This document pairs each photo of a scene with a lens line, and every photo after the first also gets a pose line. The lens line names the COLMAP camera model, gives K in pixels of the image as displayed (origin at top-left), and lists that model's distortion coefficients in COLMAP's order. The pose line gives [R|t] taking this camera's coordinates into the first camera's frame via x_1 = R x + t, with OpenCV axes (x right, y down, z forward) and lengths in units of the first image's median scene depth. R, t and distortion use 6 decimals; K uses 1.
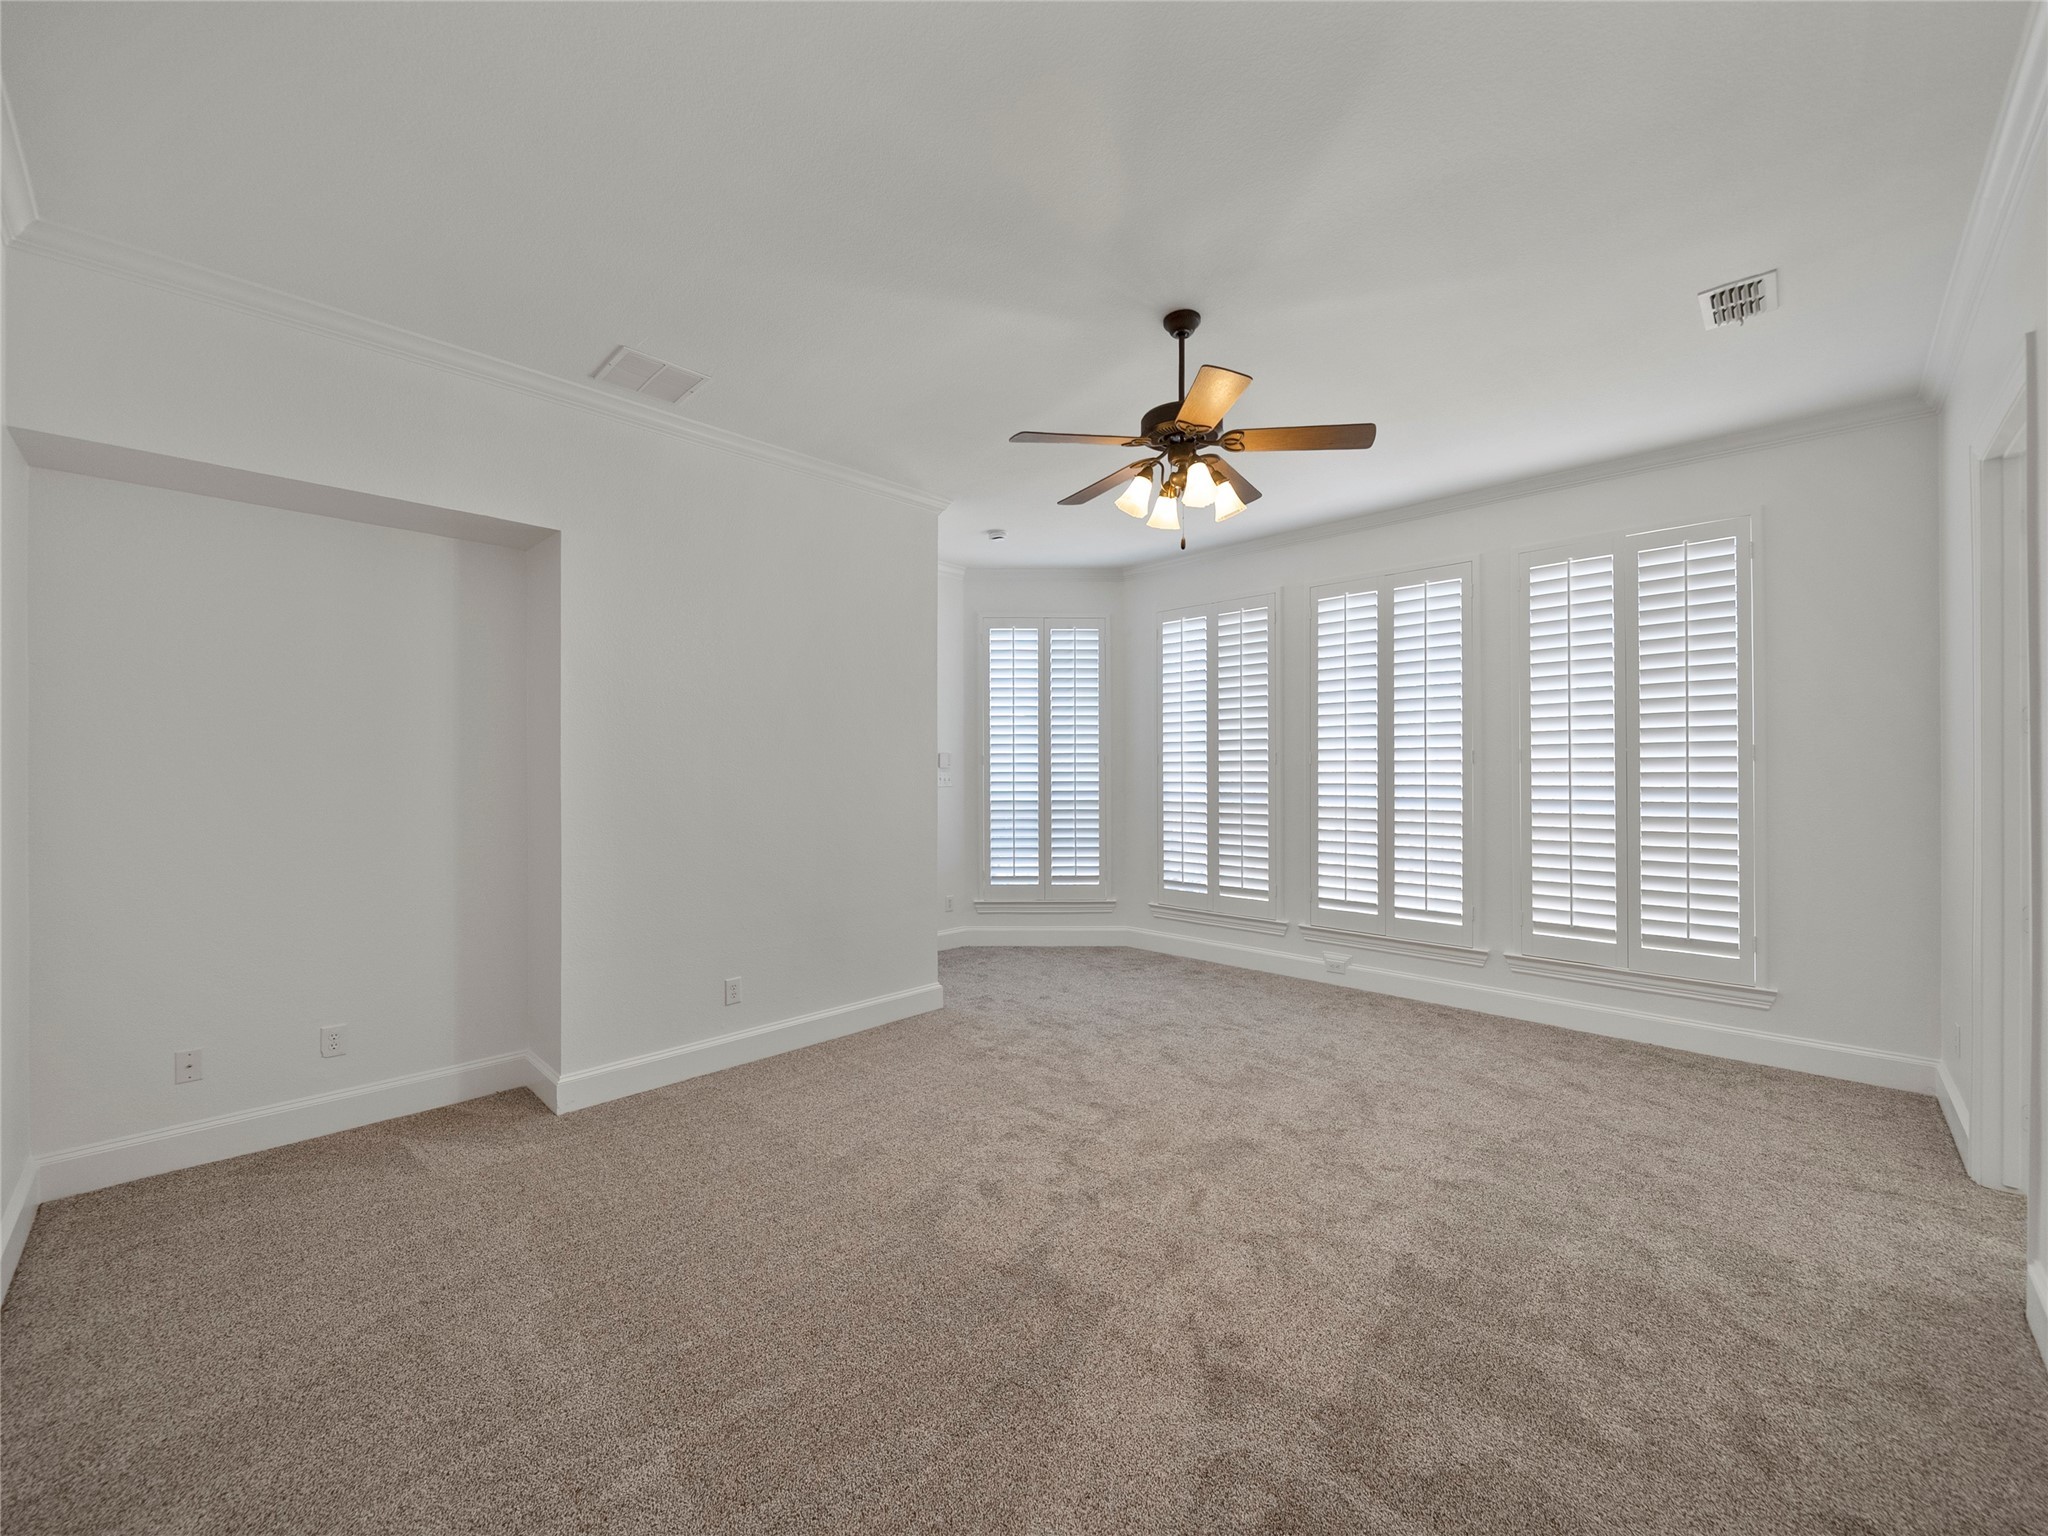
lens RADIAL K [[807.0, 0, 1022.6], [0, 807.0, 769.1], [0, 0, 1]] dist [0.000108, 0.000213]
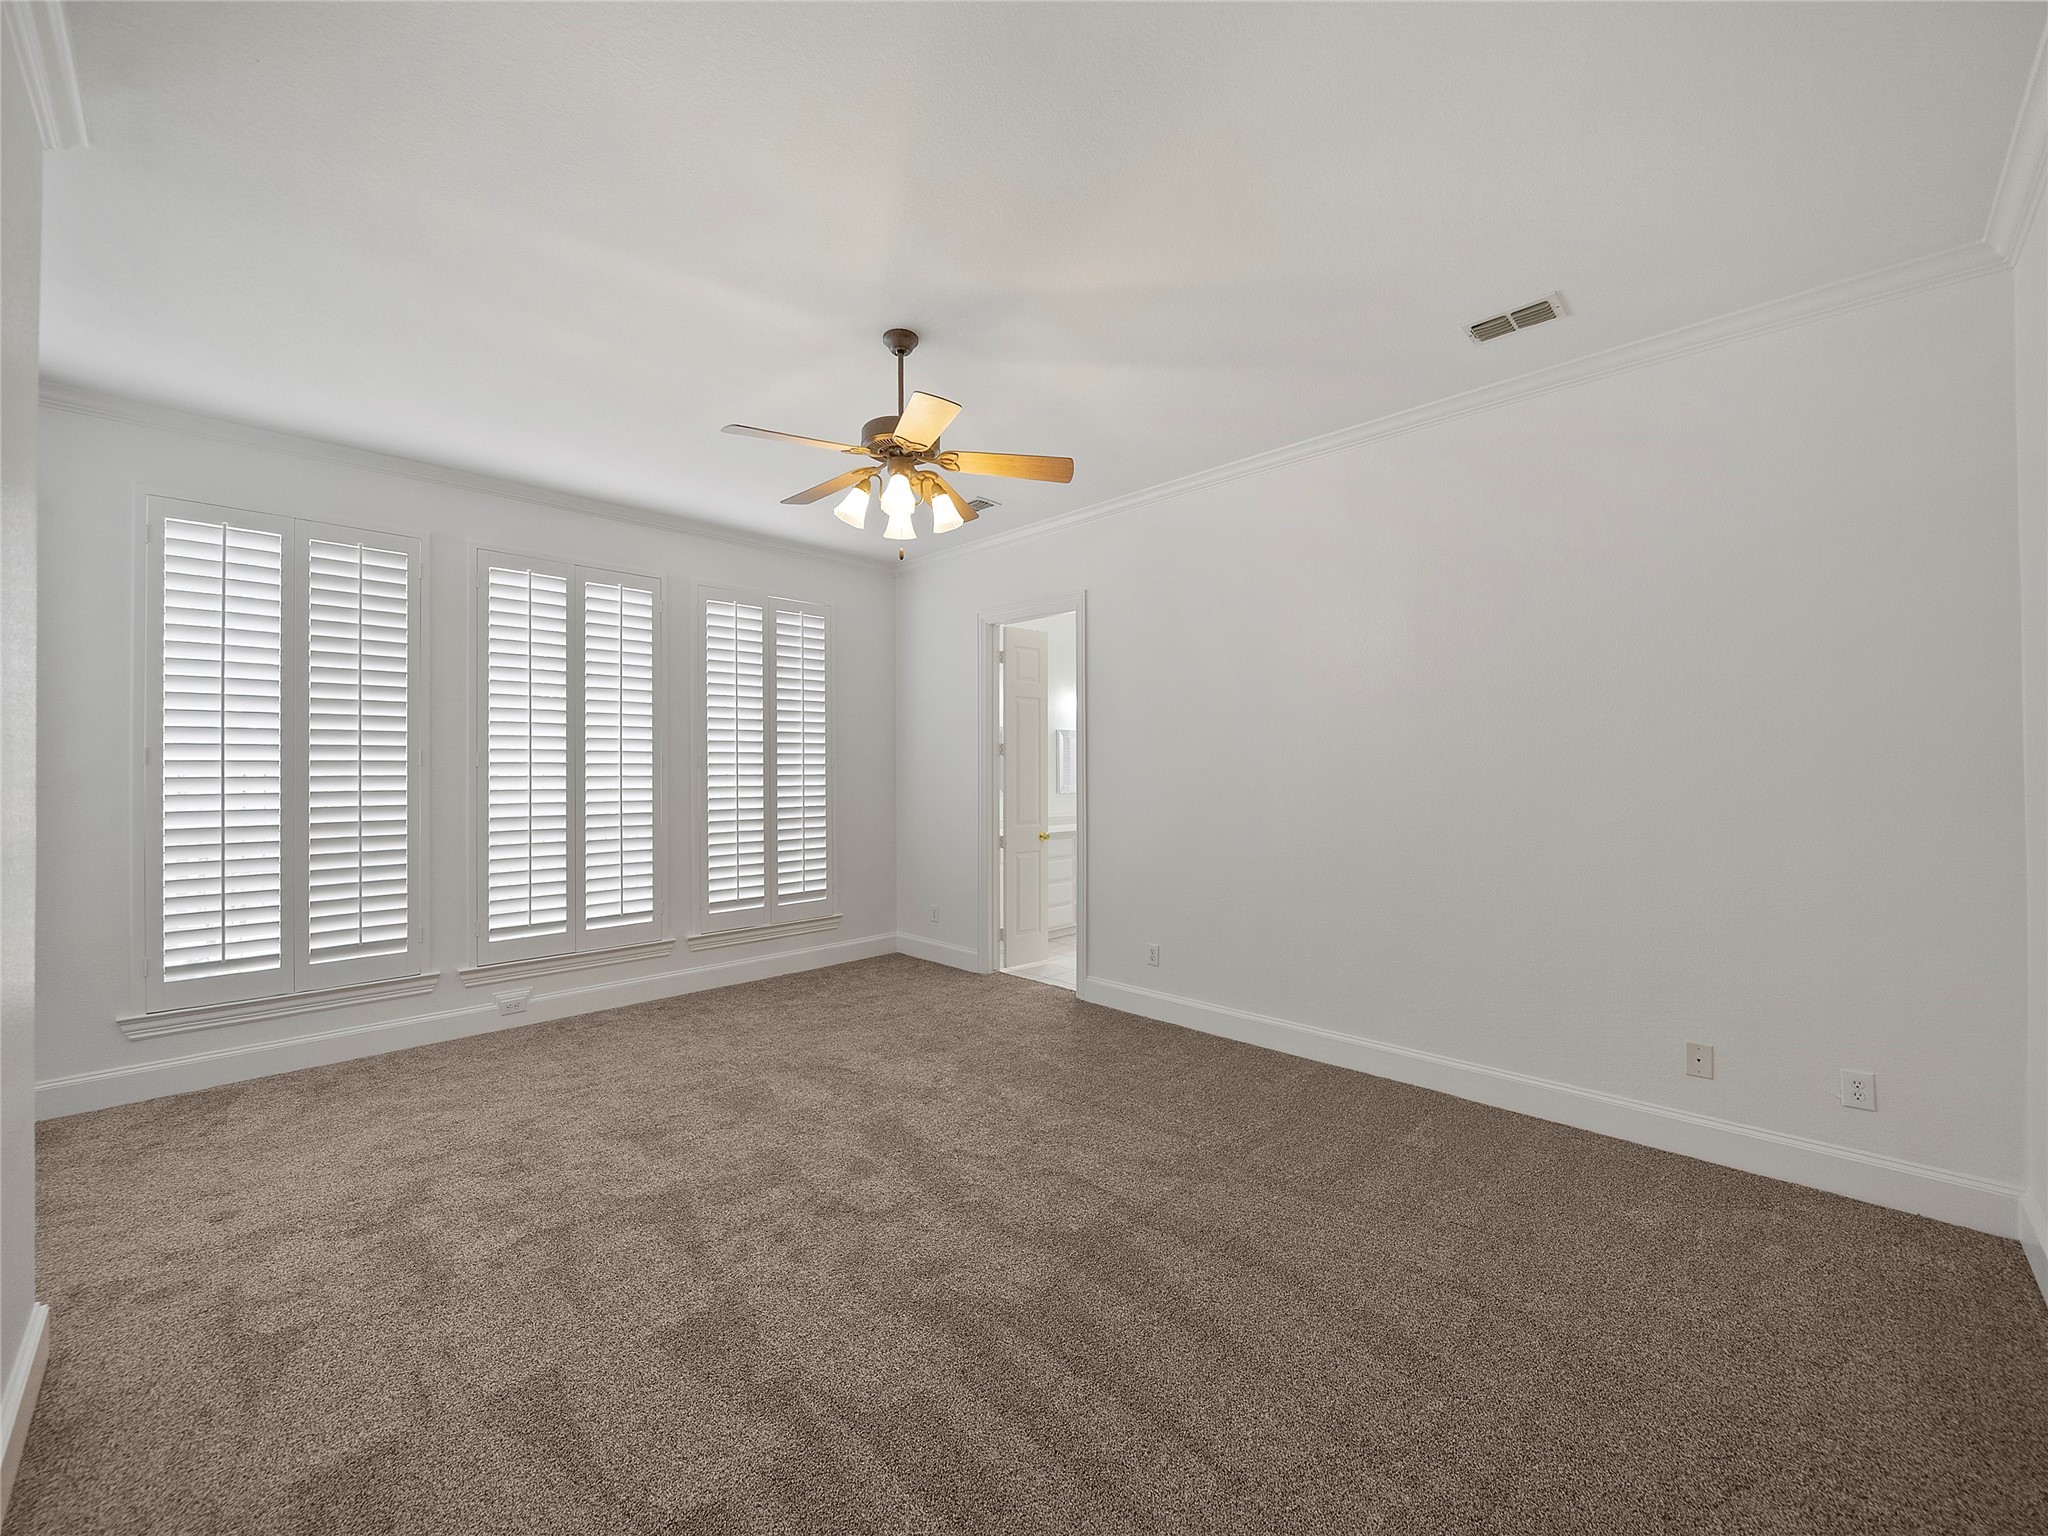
lens RADIAL K [[807.0, 0, 1022.6], [0, 807.0, 769.1], [0, 0, 1]] dist [0.000108, 0.000213]
pose [[0.015770, 0.002392, 0.999873, -0.543414], [-0.001318, 0.999996, -0.002372, -0.003900], [-0.999875, -0.001280, 0.015773, 0.539346]]
